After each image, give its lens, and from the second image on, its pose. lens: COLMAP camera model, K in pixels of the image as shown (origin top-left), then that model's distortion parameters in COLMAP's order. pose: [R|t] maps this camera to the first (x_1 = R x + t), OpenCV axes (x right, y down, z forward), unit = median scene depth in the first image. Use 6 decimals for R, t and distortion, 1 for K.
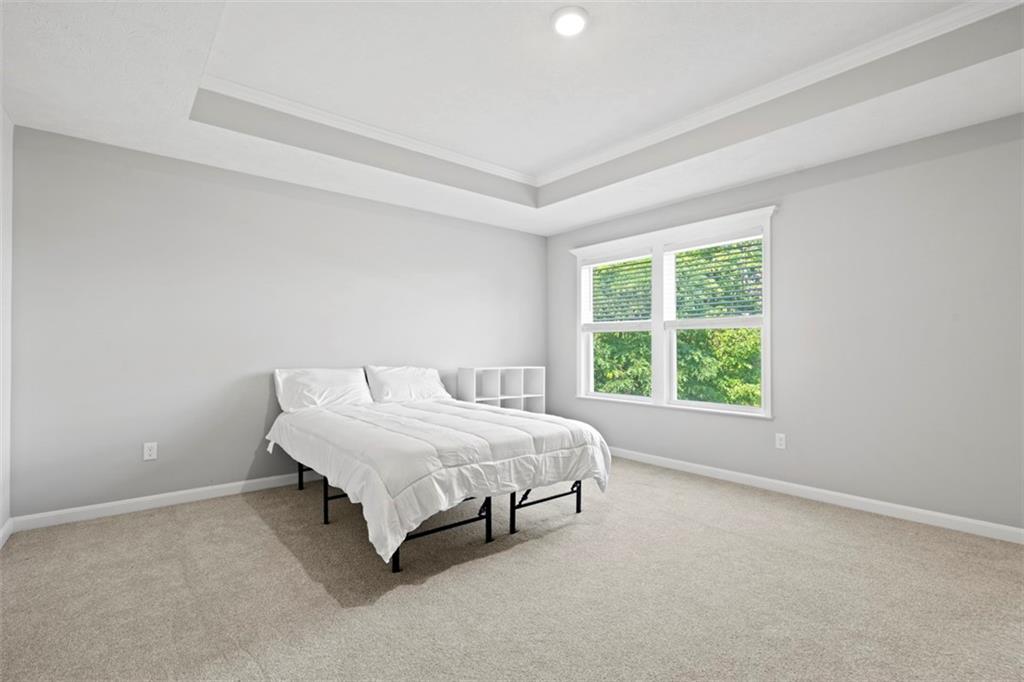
lens RADIAL K [[472.0, 0, 513.2], [0, 472.0, 345.6], [0, 0, 1]] dist [-0.008031, 0.002389]
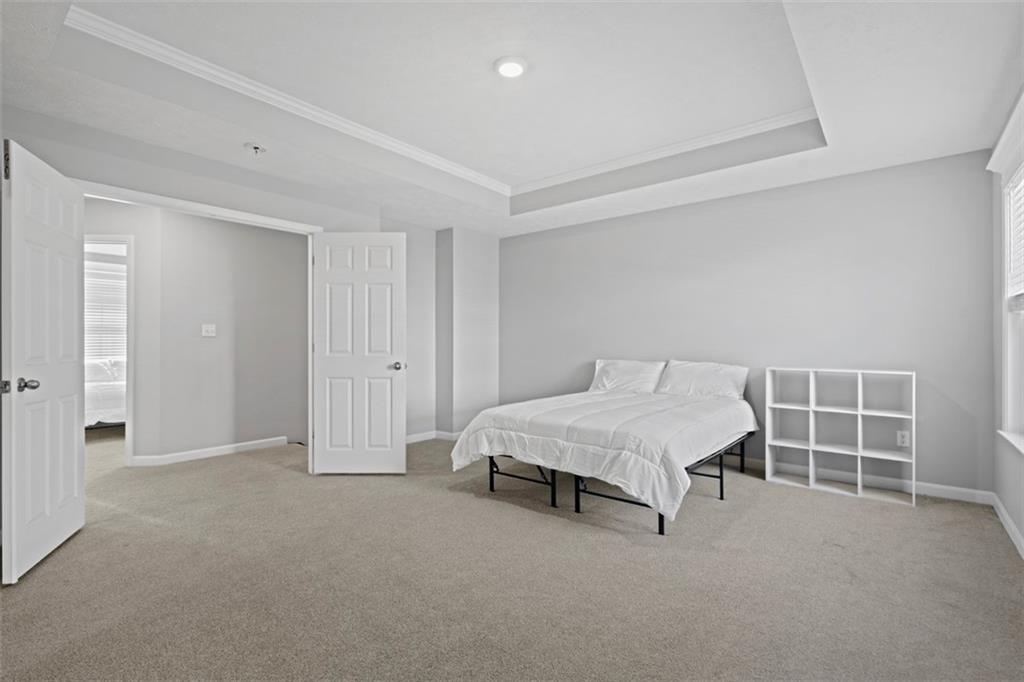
lens RADIAL K [[472.0, 0, 507.9], [0, 472.0, 344.8], [0, 0, 1]] dist [-0.008031, 0.002389]
pose [[0.185677, -0.002508, -0.982608, 0.939142], [0.009162, 0.999958, -0.000821, 0.007126], [0.982568, -0.008850, 0.185692, 0.575457]]
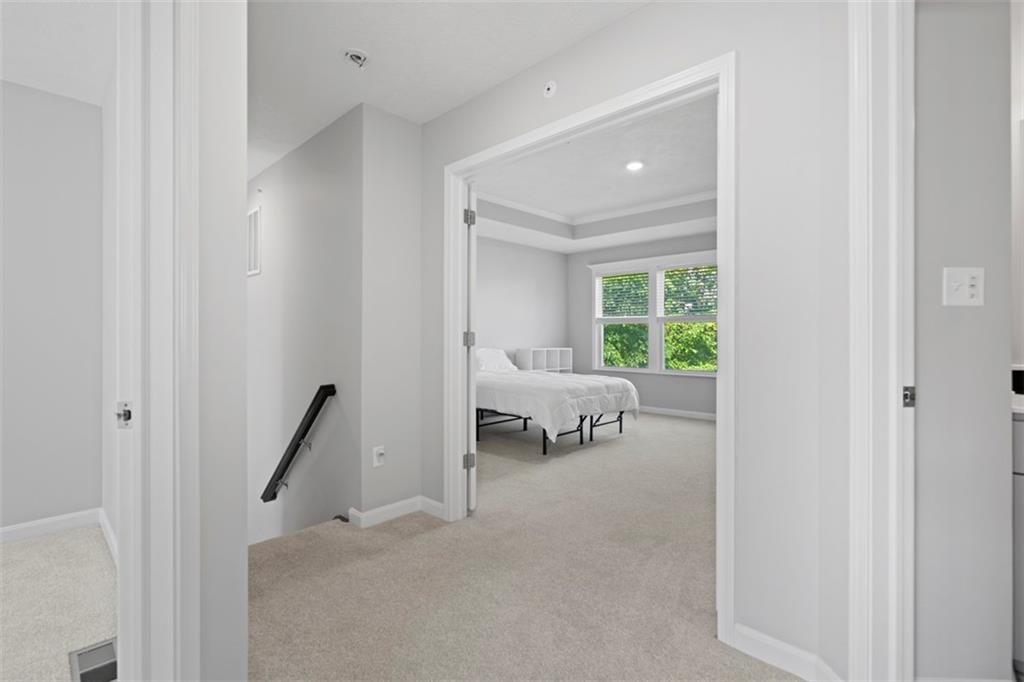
lens RADIAL K [[472.0, 0, 509.9], [0, 472.0, 335.0], [0, 0, 1]] dist [-0.008031, 0.002389]
pose [[0.994167, 0.001137, 0.107842, -0.439943], [-0.001655, 0.999988, 0.004709, -0.002504], [-0.107835, -0.004860, 0.994157, -0.633725]]
